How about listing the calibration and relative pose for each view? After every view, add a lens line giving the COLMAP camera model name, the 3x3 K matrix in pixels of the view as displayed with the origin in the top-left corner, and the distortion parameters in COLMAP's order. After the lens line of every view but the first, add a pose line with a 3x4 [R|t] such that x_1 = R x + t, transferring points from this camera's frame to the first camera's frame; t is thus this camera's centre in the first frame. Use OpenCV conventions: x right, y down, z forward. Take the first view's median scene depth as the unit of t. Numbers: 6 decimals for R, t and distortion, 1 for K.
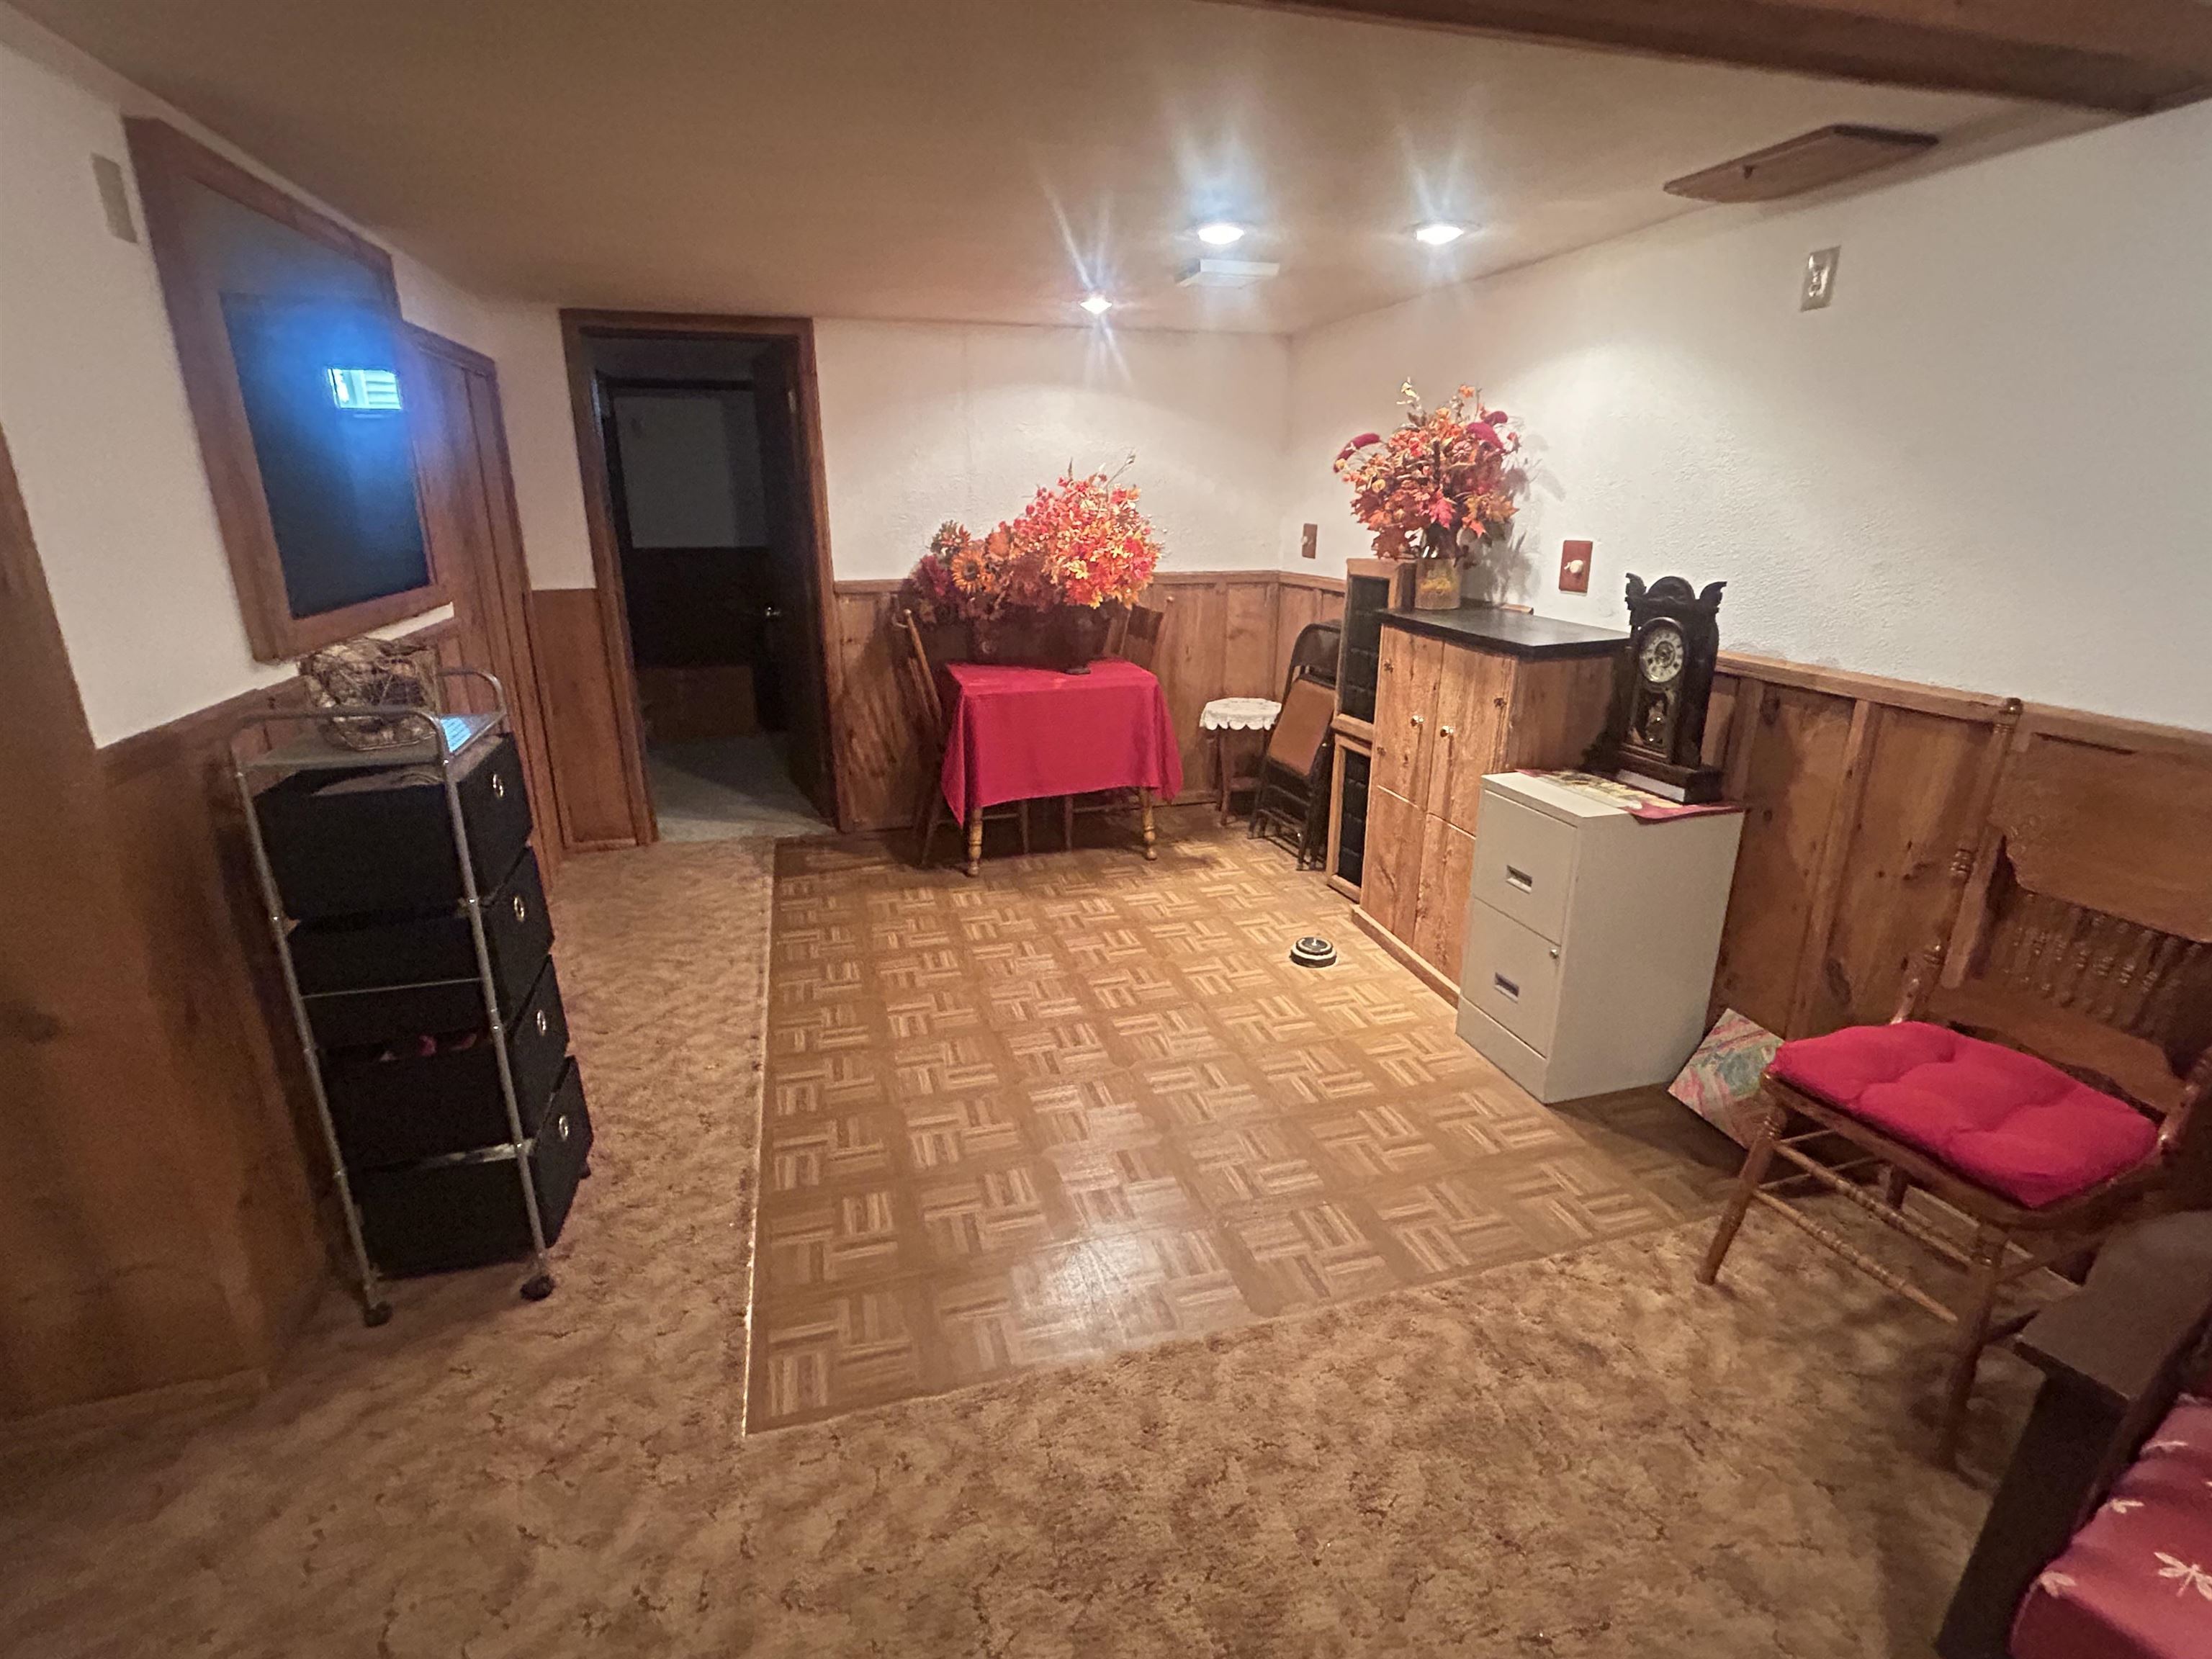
lens RADIAL K [[1036.7, 0, 1106.0], [0, 1036.7, 829.5], [0, 0, 1]] dist [0.002184, 0.000645]
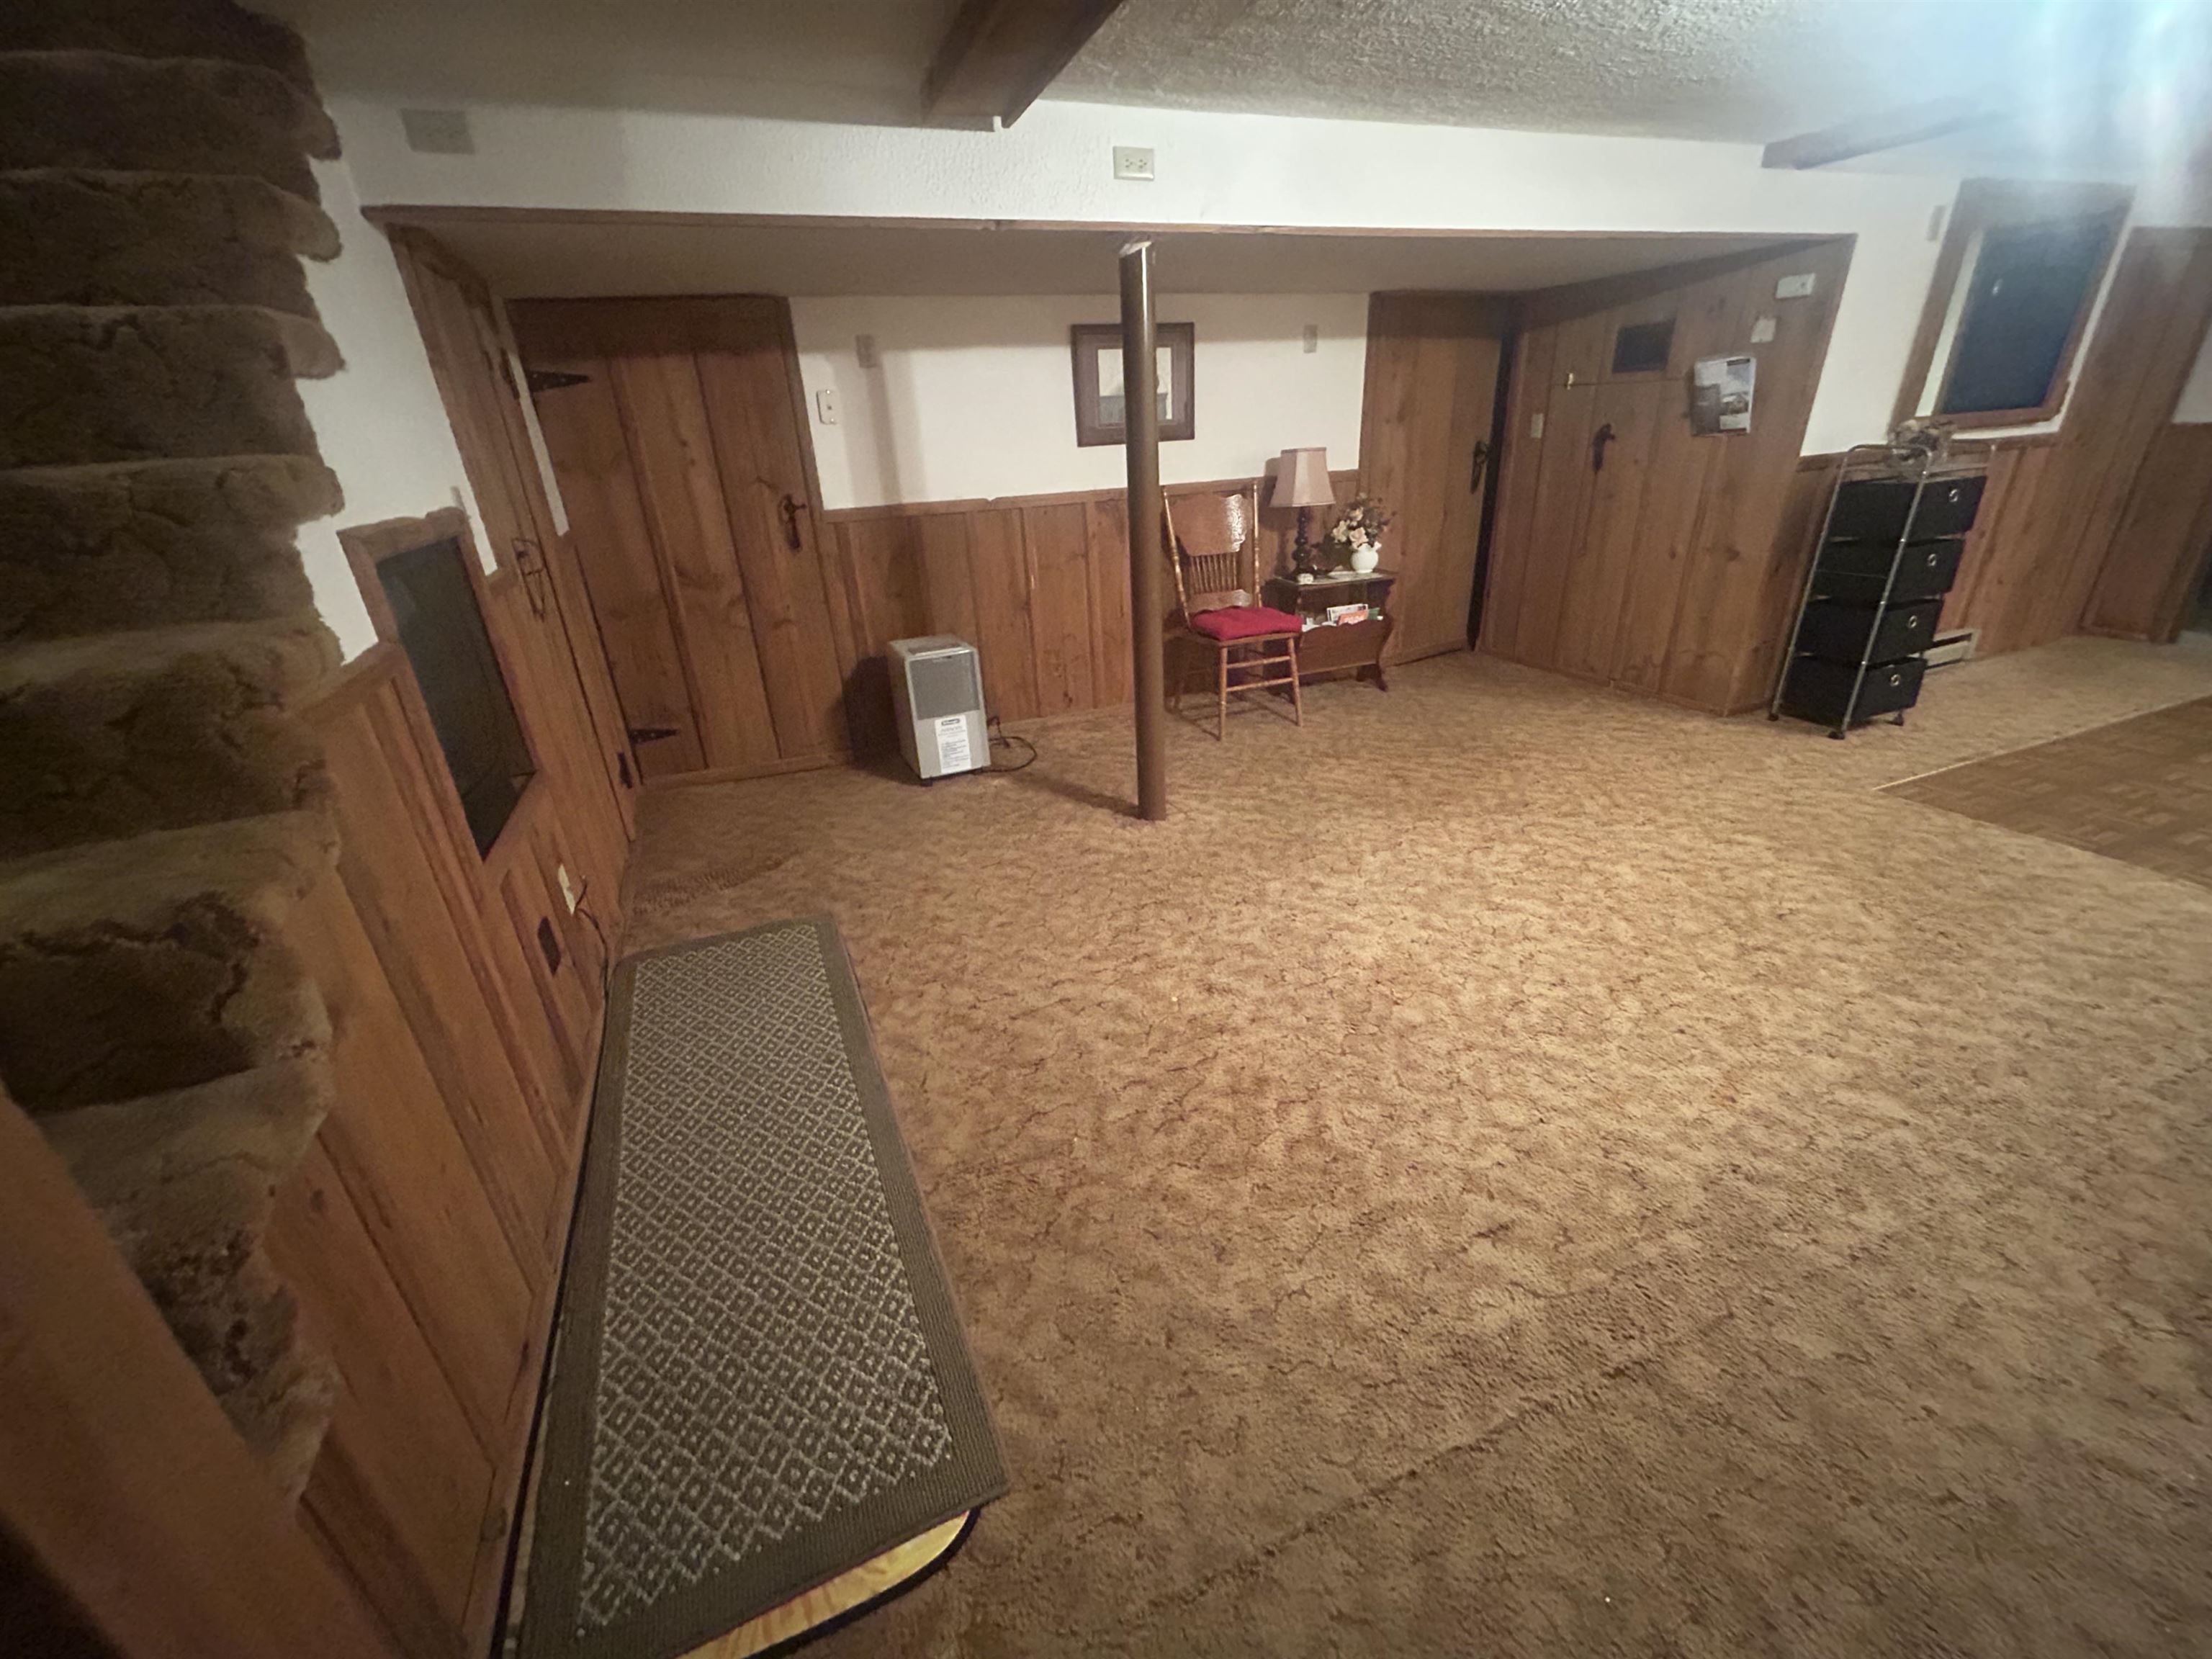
lens RADIAL K [[890.4, 0, 1106.0], [0, 890.4, 829.5], [0, 0, 1]] dist [0.002472, -0.000112]
pose [[0.107508, 0.405838, -0.907600, 1.231604], [-0.256594, 0.893289, 0.369044, 0.362364], [0.960522, 0.193209, 0.200171, -0.937489]]
